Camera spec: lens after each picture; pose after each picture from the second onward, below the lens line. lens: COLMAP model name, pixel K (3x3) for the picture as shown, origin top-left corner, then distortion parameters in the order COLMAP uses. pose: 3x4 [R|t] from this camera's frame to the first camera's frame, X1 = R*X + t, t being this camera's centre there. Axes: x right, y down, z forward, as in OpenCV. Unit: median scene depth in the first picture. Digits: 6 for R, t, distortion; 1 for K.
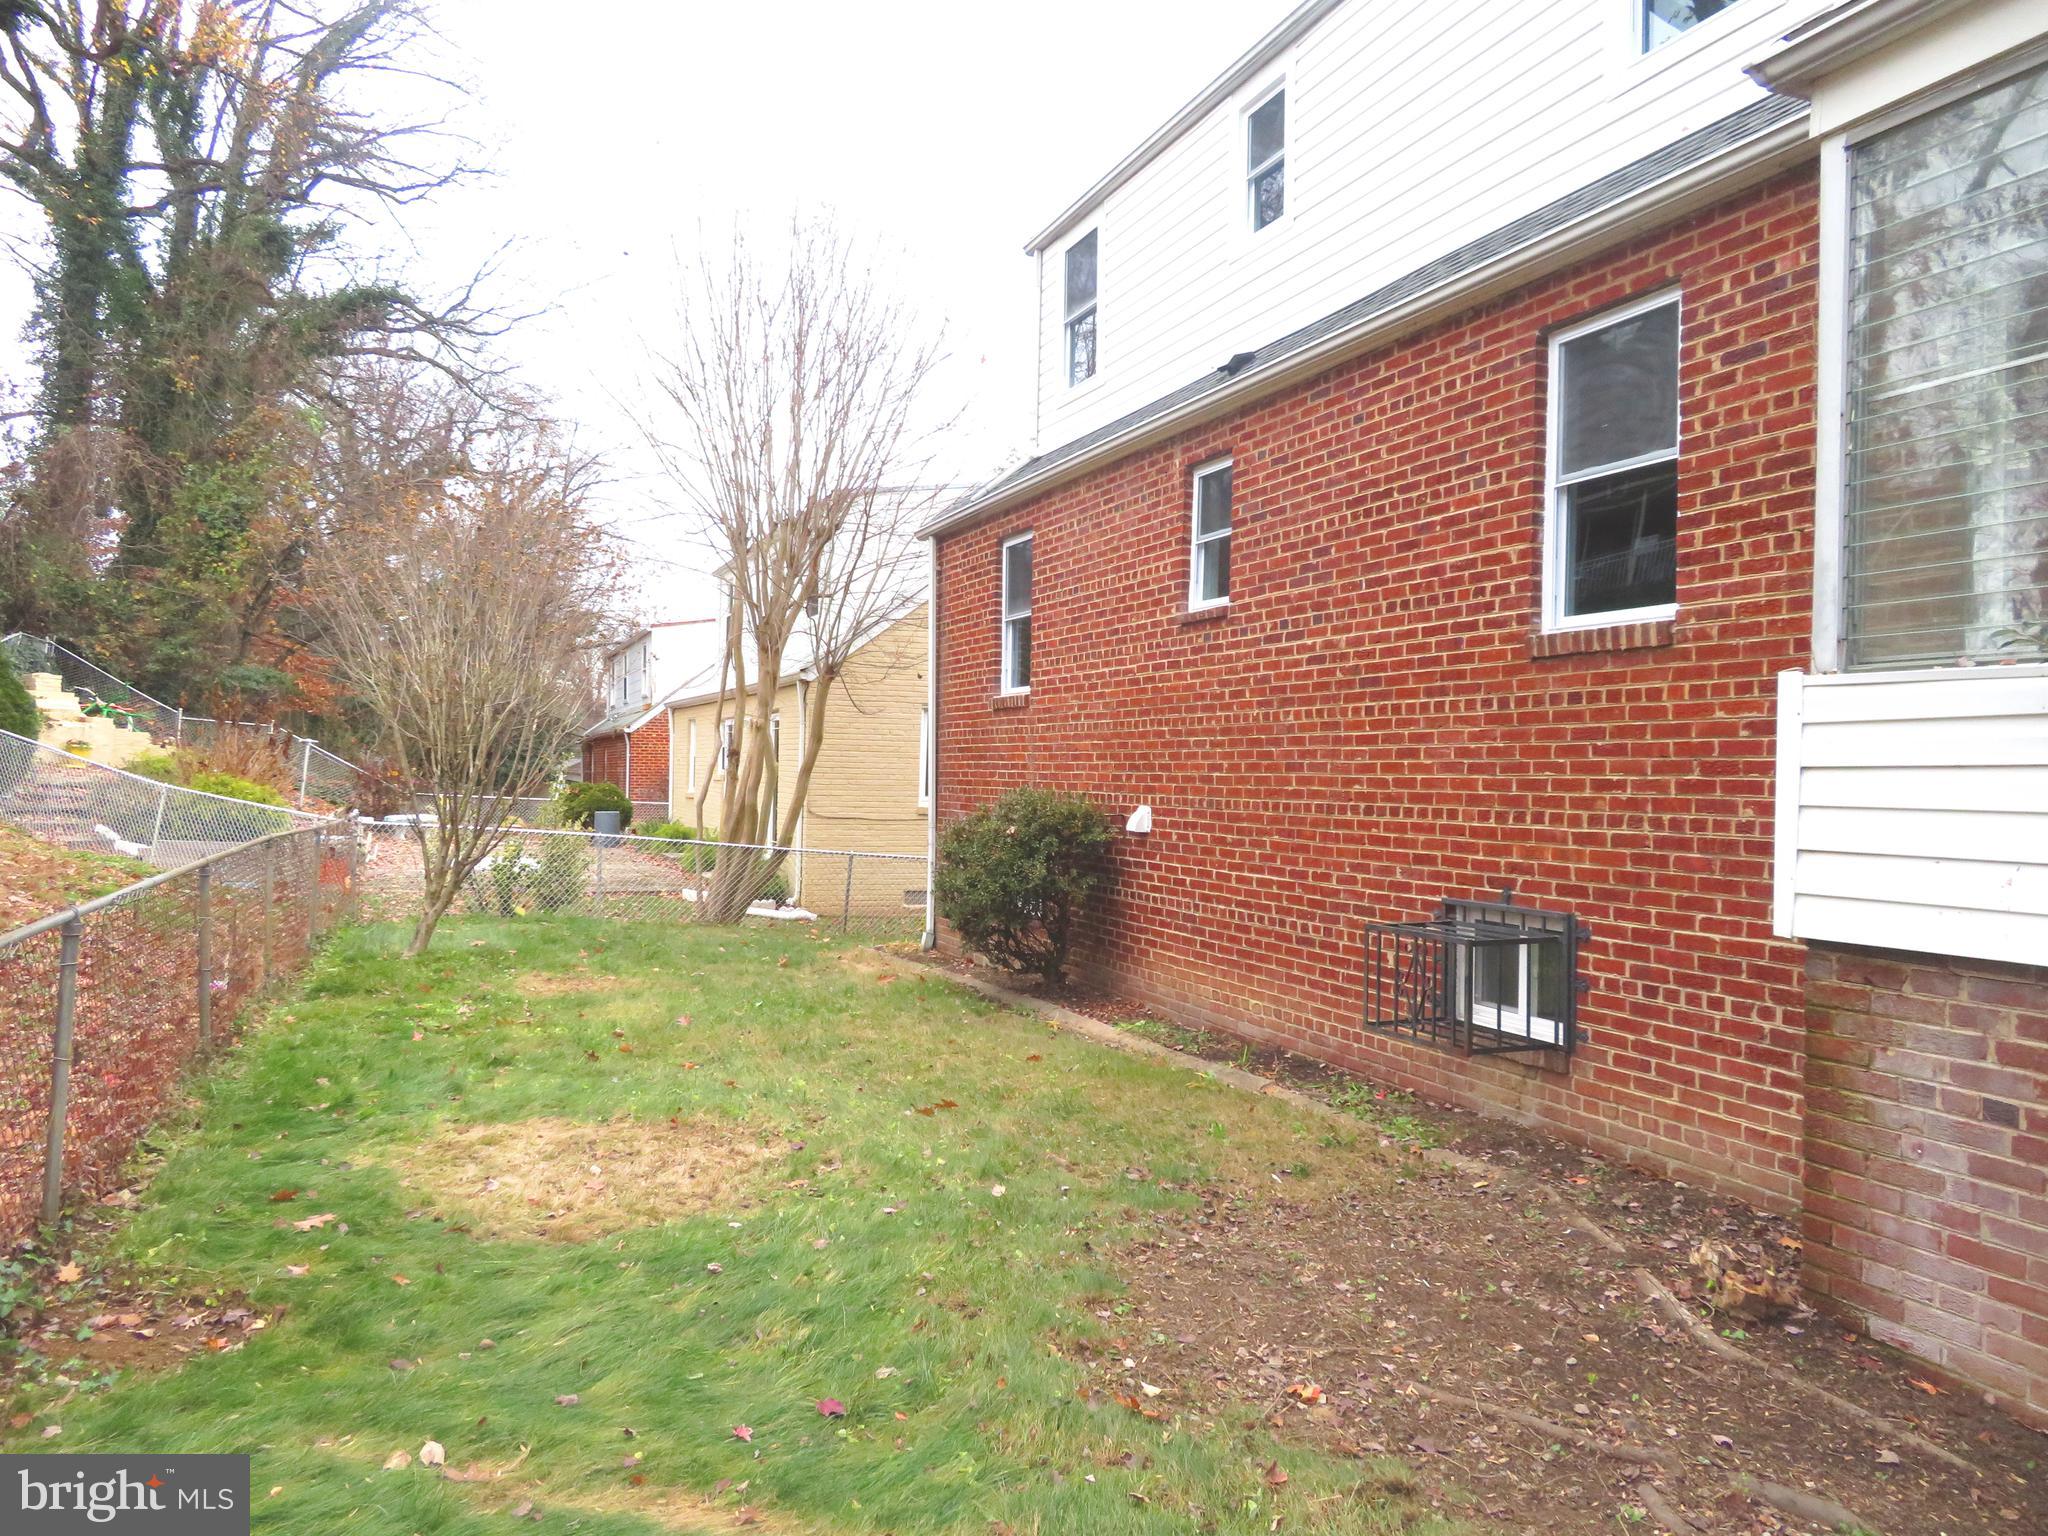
lens RADIAL K [[1459.3, 0, 1023.9], [0, 1459.3, 770.8], [0, 0, 1]] dist [-0.023797, 0.007766]
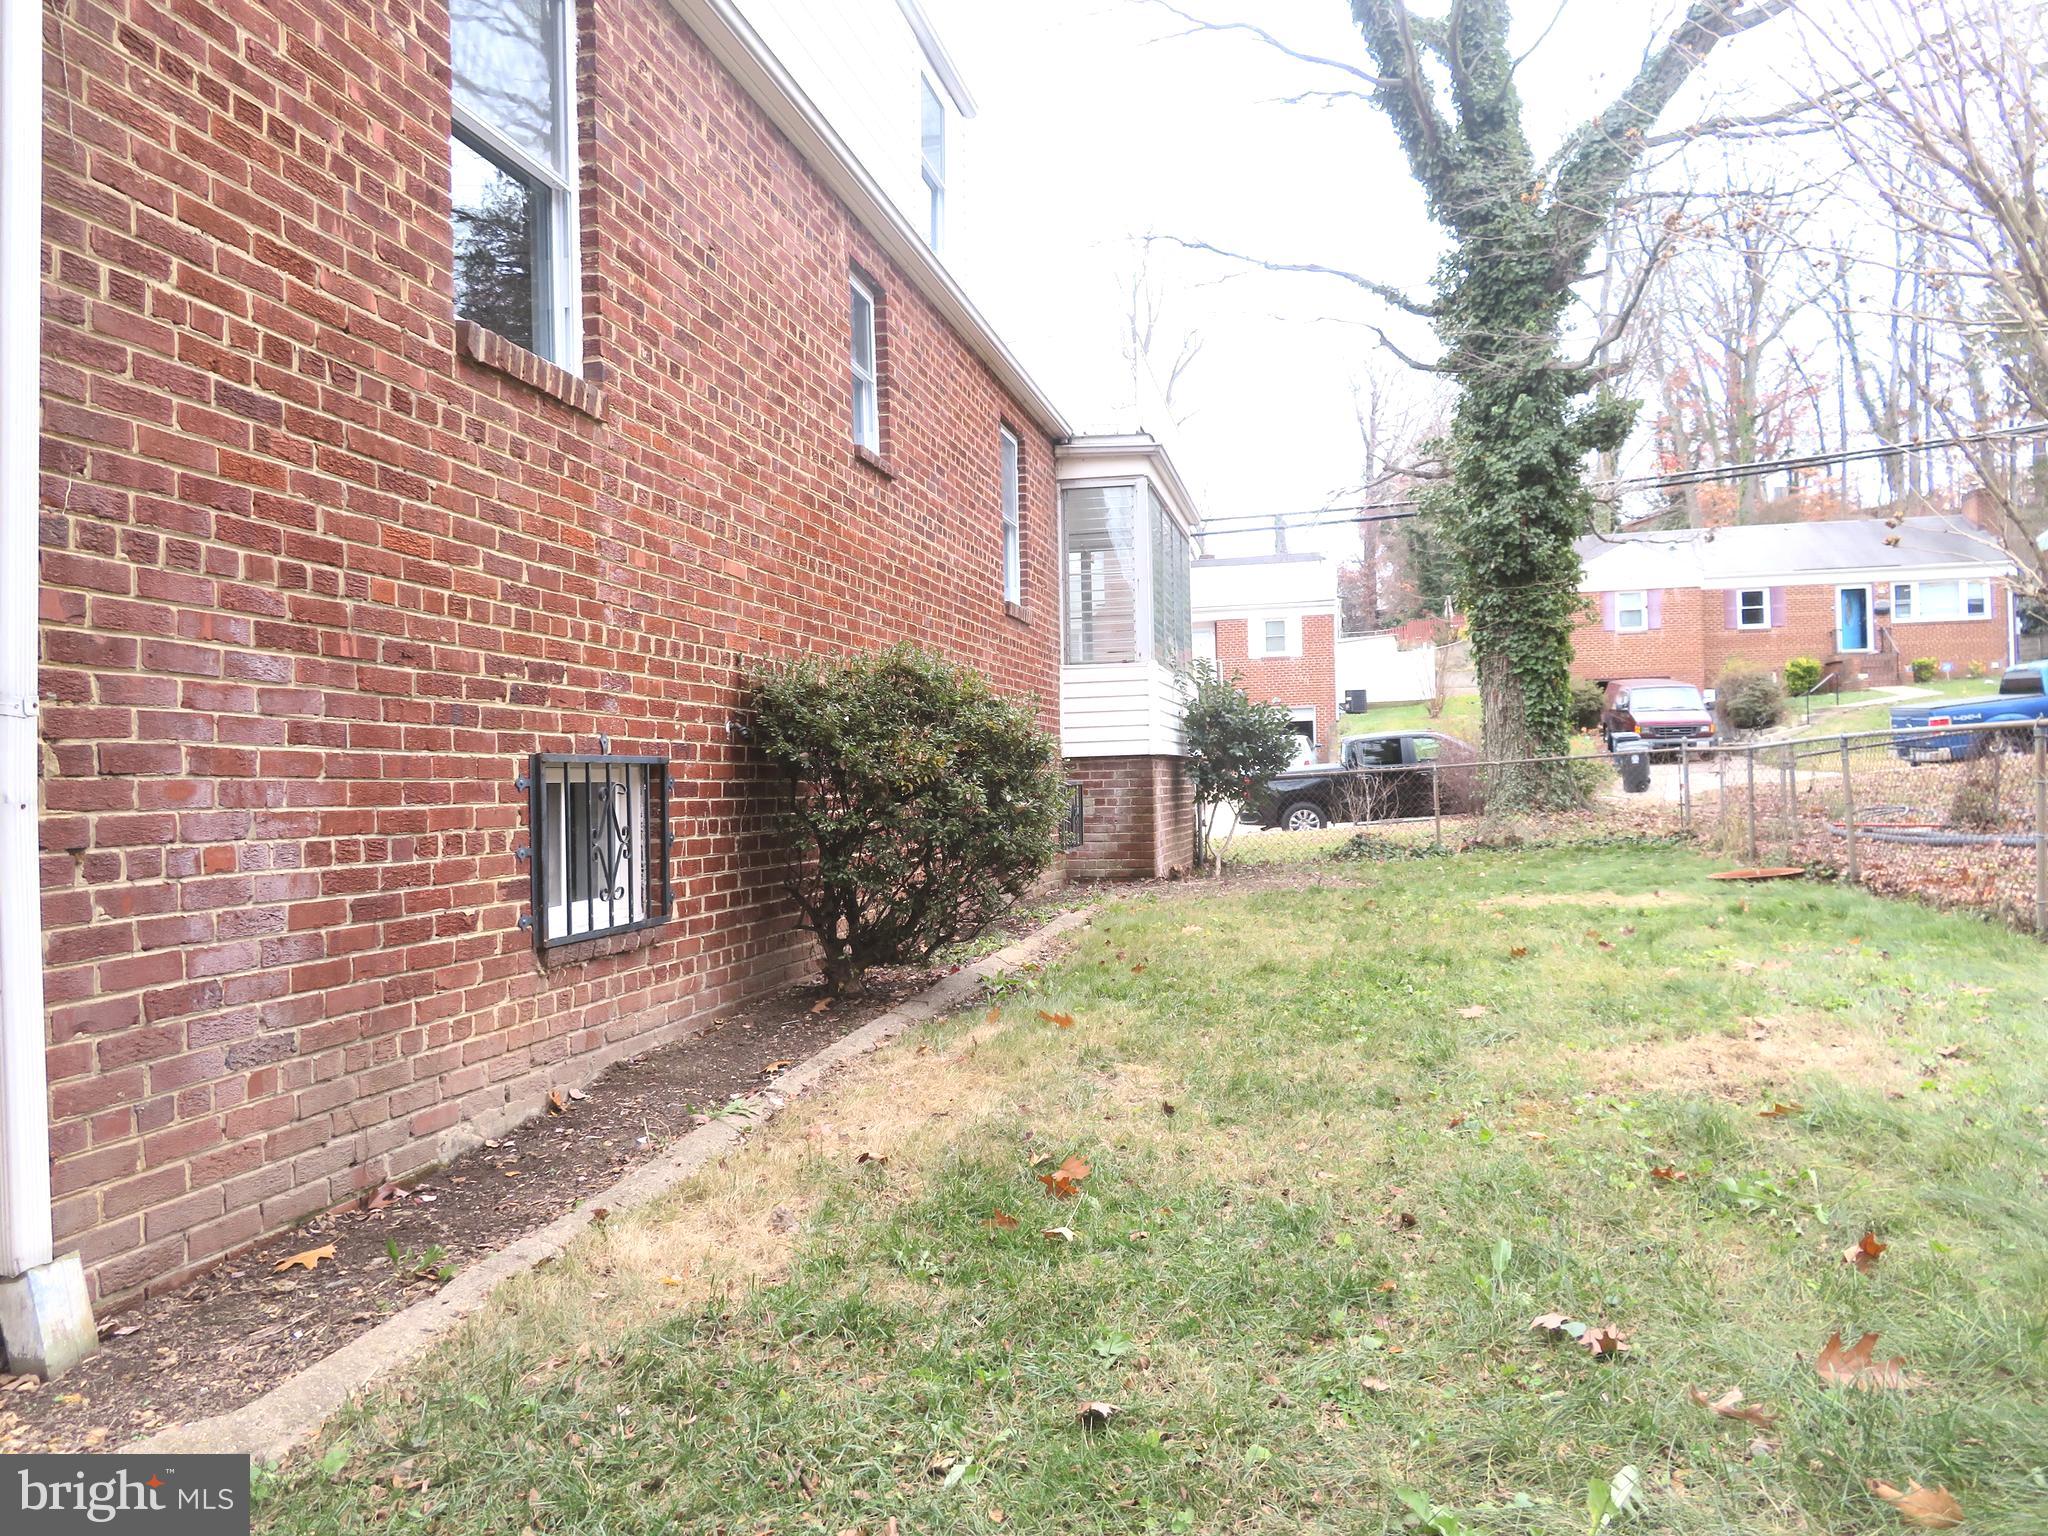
lens RADIAL K [[1459.3, 0, 1023.9], [0, 1459.3, 768.2], [0, 0, 1]] dist [-0.023797, 0.007766]
pose [[-0.828812, -0.018931, 0.559207, -0.394953], [-0.018486, 0.999808, 0.006450, 0.058079], [-0.559222, -0.004992, -0.829003, 1.544949]]
